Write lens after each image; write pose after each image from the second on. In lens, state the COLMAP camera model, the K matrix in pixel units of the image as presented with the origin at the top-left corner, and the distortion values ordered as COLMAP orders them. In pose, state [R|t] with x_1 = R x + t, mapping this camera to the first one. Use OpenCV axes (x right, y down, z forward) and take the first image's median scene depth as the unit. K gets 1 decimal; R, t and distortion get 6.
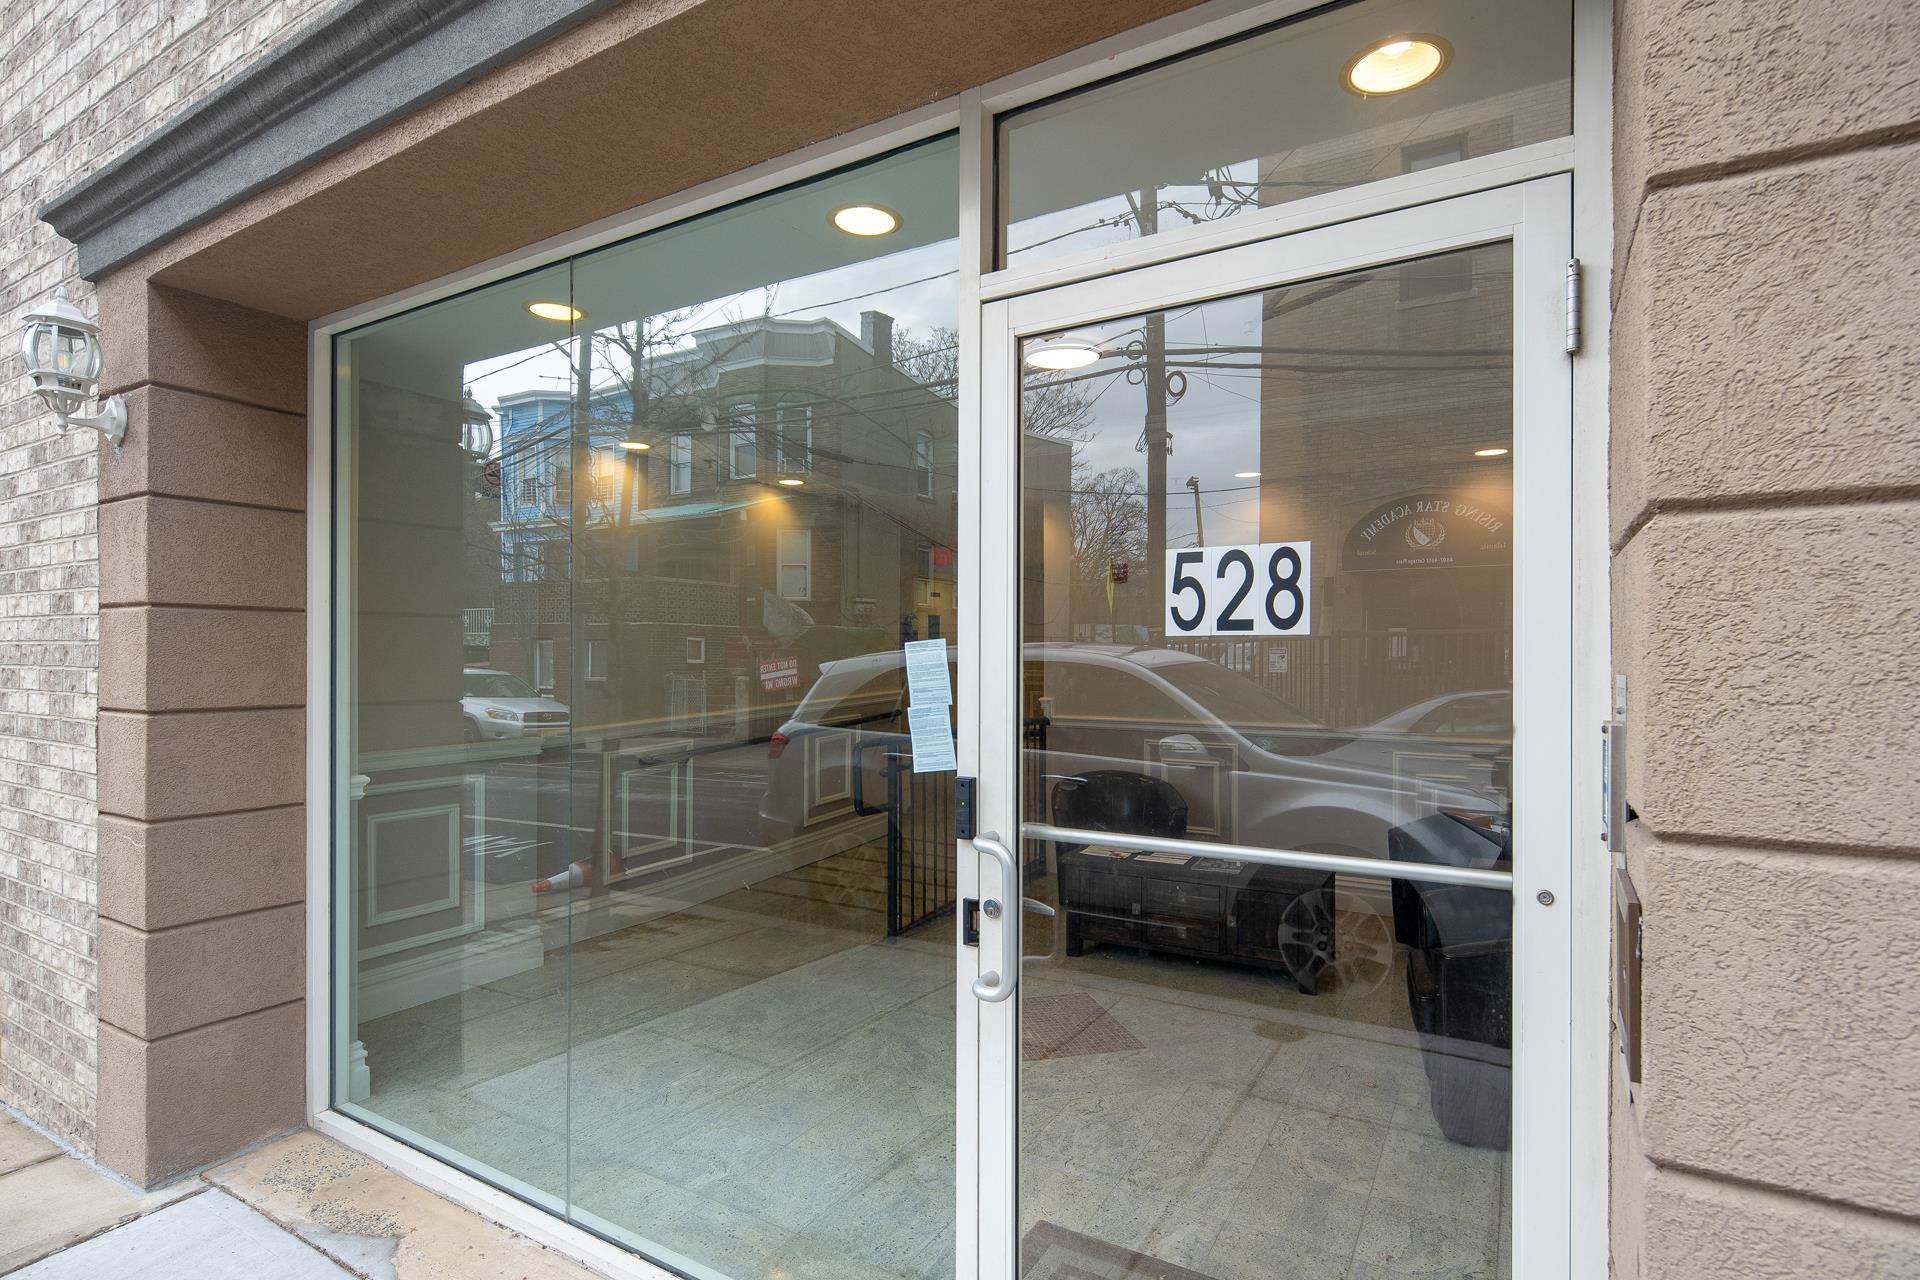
lens RADIAL K [[957.7, 0, 961.8], [0, 957.7, 633.9], [0, 0, 1]] dist [-0.000080, -0.000698]
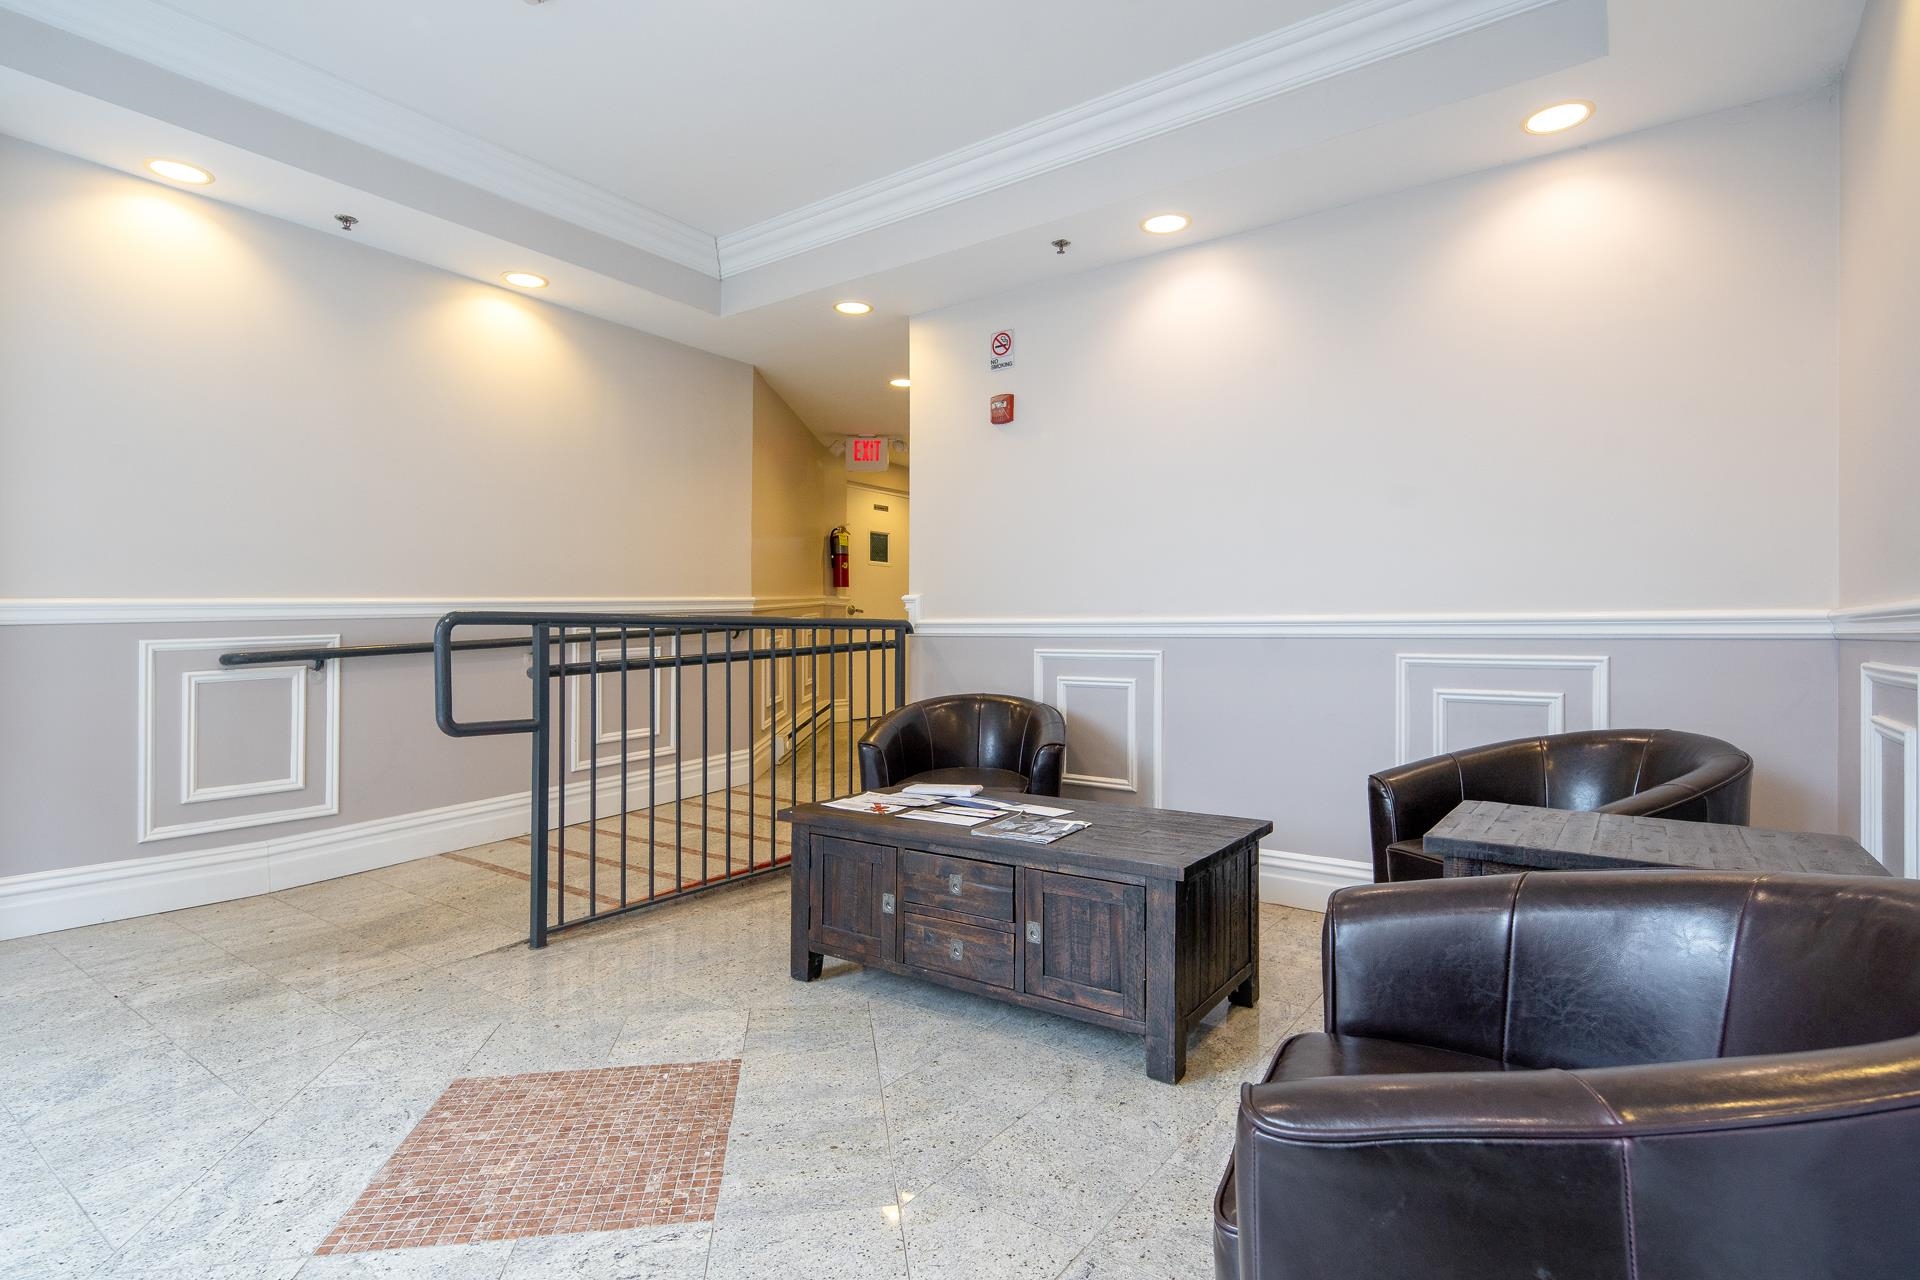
lens RADIAL K [[949.7, 0, 965.7], [0, 949.7, 607.6], [0, 0, 1]] dist [0.000905, -0.001272]
pose [[0.996347, 0.001373, -0.085382, 0.252526], [-0.001723, 0.999990, -0.004015, 0.104871], [0.085375, 0.004148, 0.996340, 0.405707]]
